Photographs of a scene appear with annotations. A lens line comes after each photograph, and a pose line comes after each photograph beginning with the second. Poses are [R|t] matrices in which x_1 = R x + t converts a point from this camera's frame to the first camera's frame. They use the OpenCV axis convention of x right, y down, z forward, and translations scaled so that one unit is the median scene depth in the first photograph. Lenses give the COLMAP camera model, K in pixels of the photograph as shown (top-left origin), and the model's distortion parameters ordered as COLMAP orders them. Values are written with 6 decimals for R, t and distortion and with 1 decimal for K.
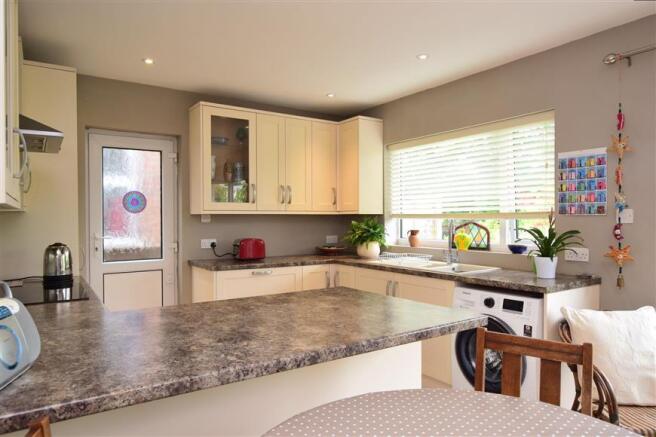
lens RADIAL K [[424.1, 0, 328.3], [0, 424.1, 219.6], [0, 0, 1]] dist [-0.038308, -0.000441]
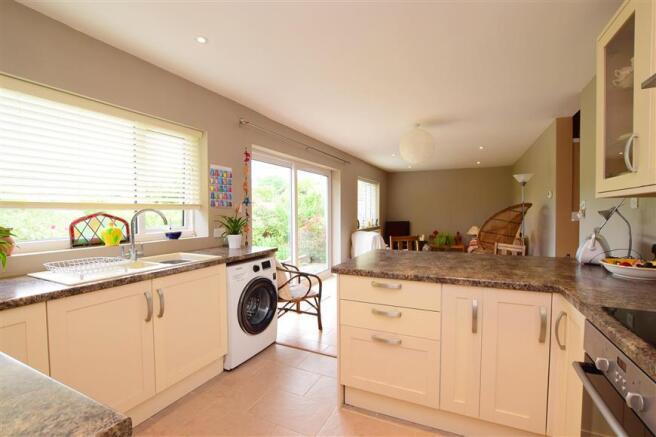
lens RADIAL K [[299.8, 0, 328.5], [0, 299.8, 218.4], [0, 0, 1]] dist [-0.000891, -0.000023]
pose [[-0.494183, -0.025703, 0.868978, -0.476796], [0.001764, 0.999531, 0.030568, -0.002315], [-0.869356, 0.016640, -0.493906, 0.993802]]
